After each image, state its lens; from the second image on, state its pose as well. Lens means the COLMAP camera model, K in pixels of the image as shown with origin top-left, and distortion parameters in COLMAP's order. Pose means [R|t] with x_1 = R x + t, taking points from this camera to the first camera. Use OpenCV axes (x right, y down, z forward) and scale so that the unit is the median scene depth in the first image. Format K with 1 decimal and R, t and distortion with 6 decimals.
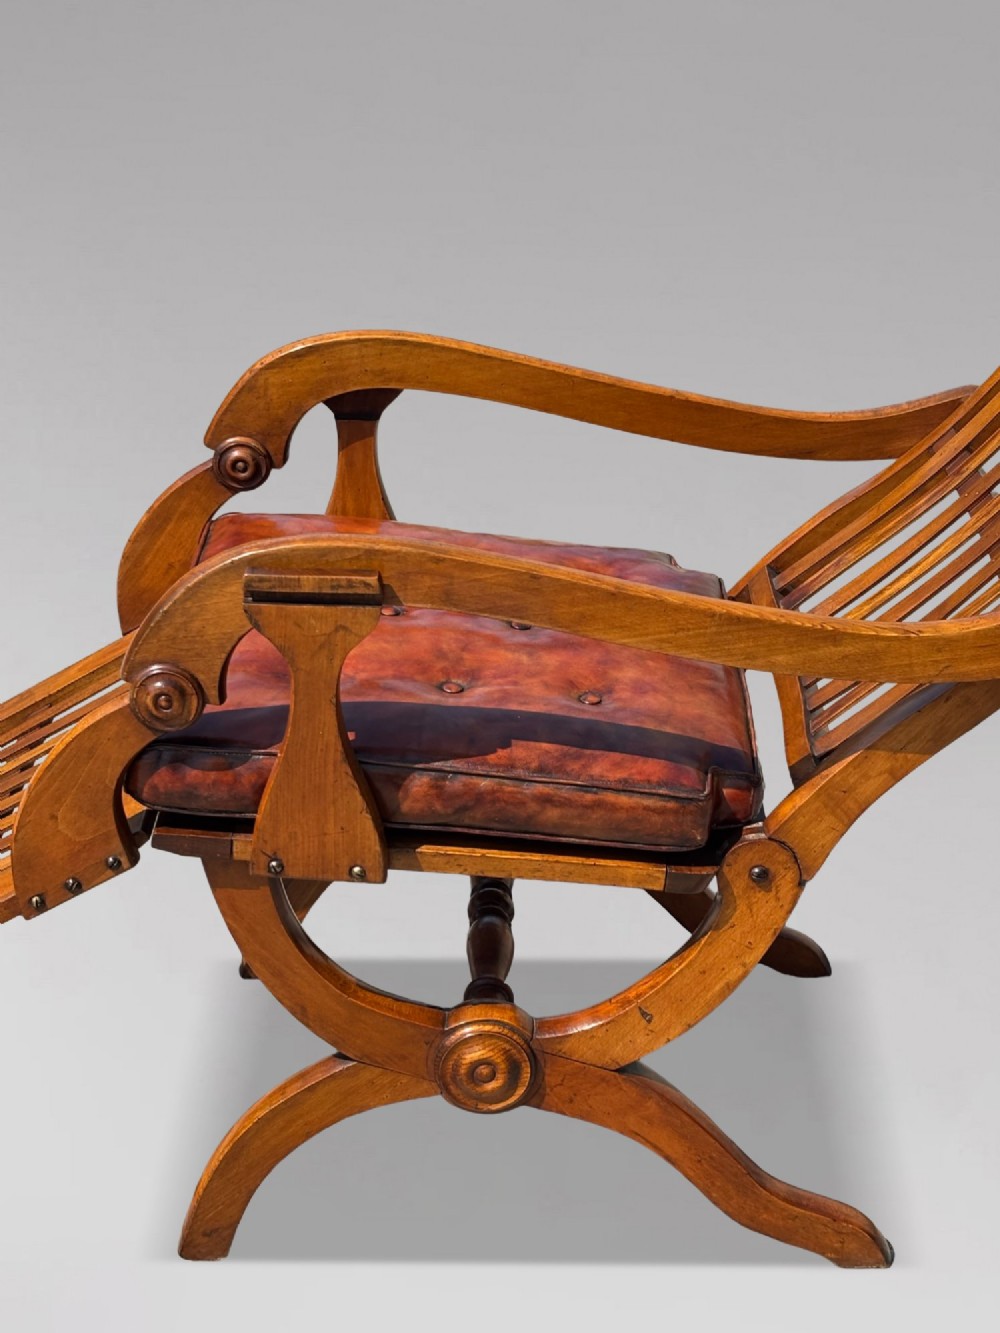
lens RADIAL K [[2285.9, 0, 536.1], [0, 2285.9, 662.4], [0, 0, 1]] dist [0.218063, -0.889667]
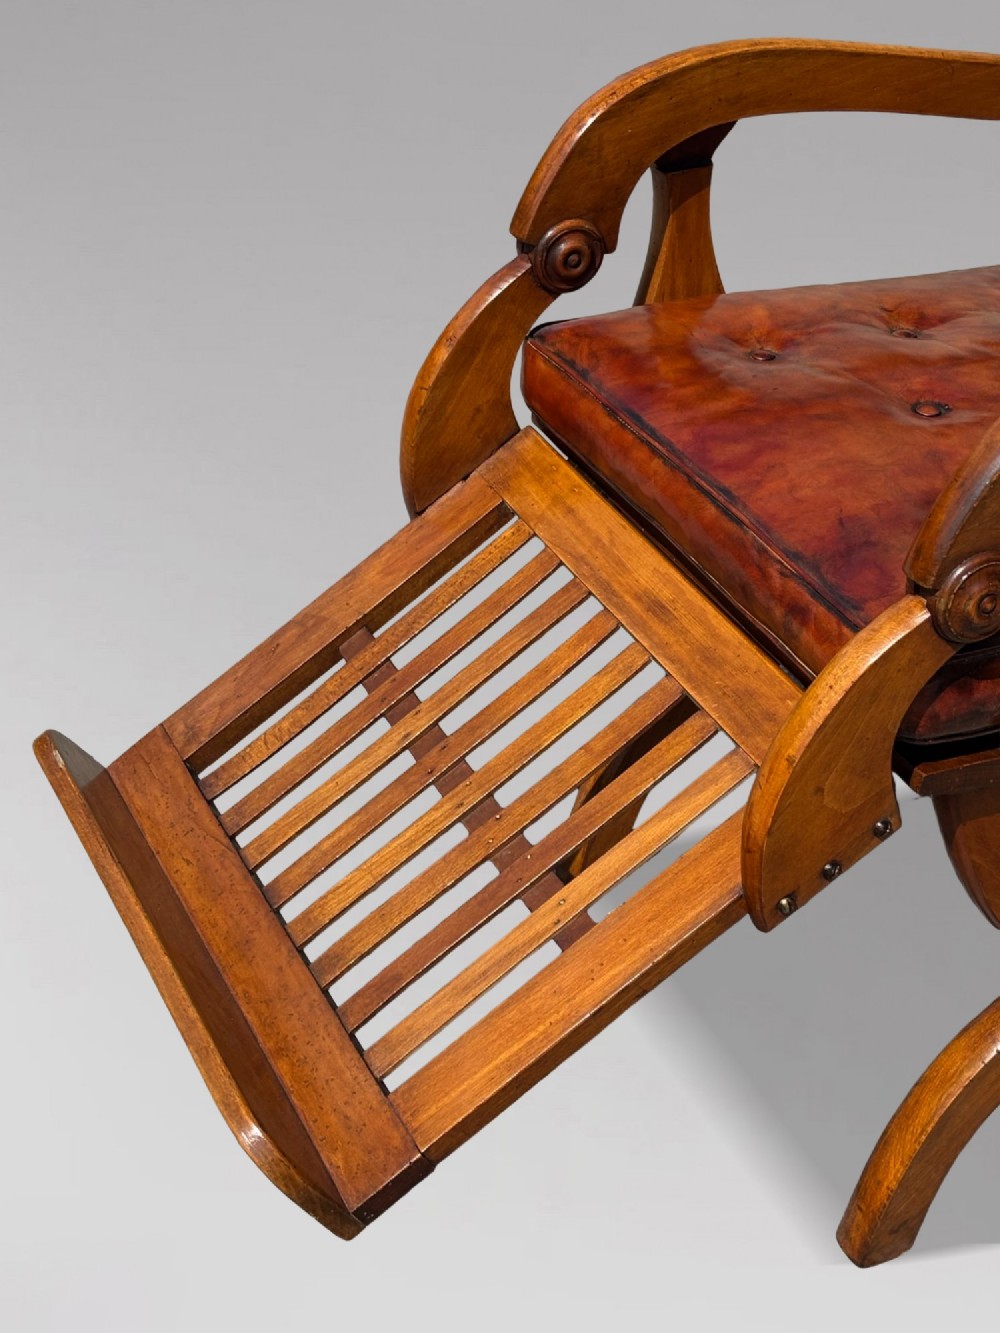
lens RADIAL K [[2285.9, 0, 536.1], [0, 2285.9, 662.4], [0, 0, 1]] dist [0.218063, -0.889667]
pose [[0.908451, -0.247650, 0.336729, -0.481262], [0.194643, 0.963551, 0.183531, -0.112009], [-0.369907, -0.101187, 0.923542, 0.339075]]
